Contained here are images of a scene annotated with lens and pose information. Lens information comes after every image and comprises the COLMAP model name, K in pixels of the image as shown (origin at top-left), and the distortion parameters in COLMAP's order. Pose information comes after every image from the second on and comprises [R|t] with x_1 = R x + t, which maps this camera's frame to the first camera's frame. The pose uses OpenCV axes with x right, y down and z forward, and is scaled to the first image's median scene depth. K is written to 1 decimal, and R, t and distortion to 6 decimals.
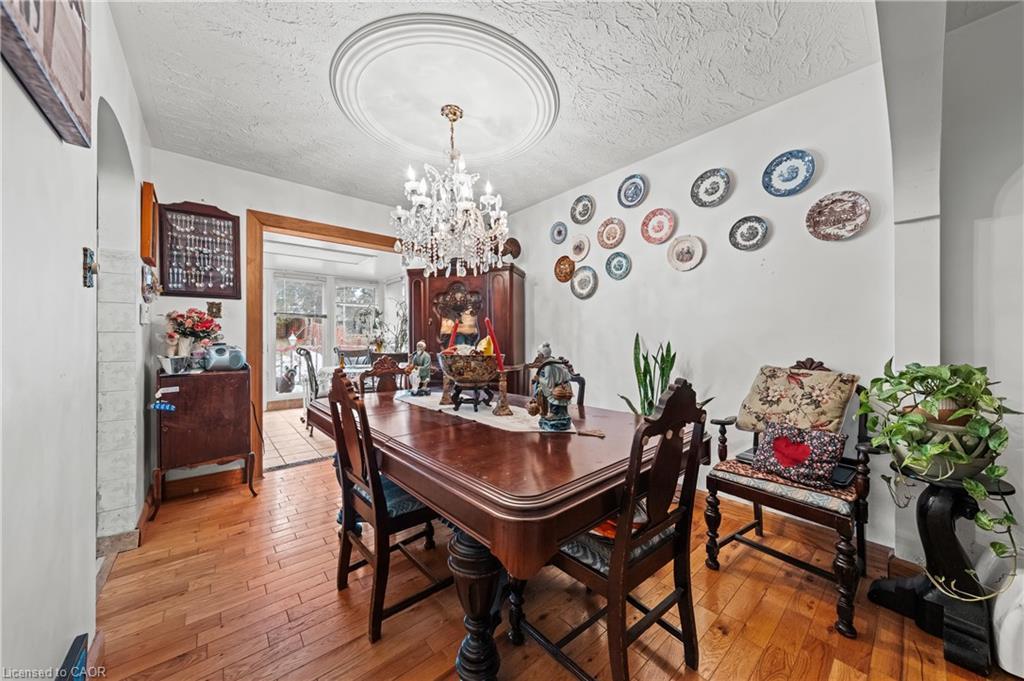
lens RADIAL K [[365.6, 0, 517.6], [0, 365.6, 338.8], [0, 0, 1]] dist [-0.000222, -0.000067]
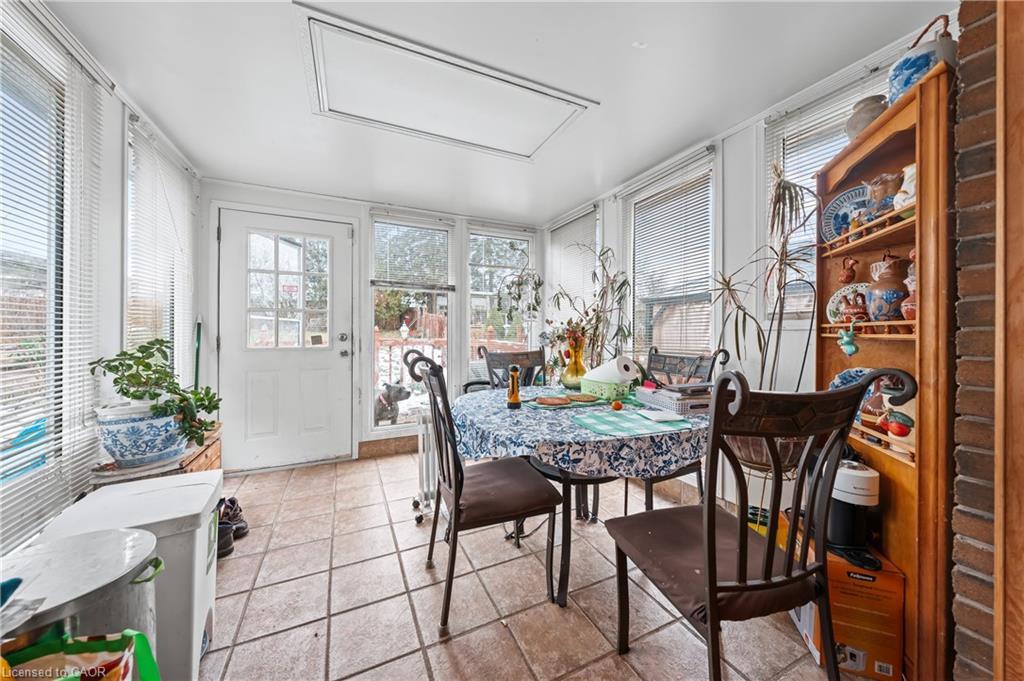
lens RADIAL K [[365.6, 0, 517.6], [0, 365.6, 338.8], [0, 0, 1]] dist [-0.000222, -0.000067]
pose [[0.967134, 0.008873, -0.254114, -0.282583], [-0.004037, 0.999801, 0.019547, 0.005076], [0.254236, -0.017879, 0.966977, 0.474162]]
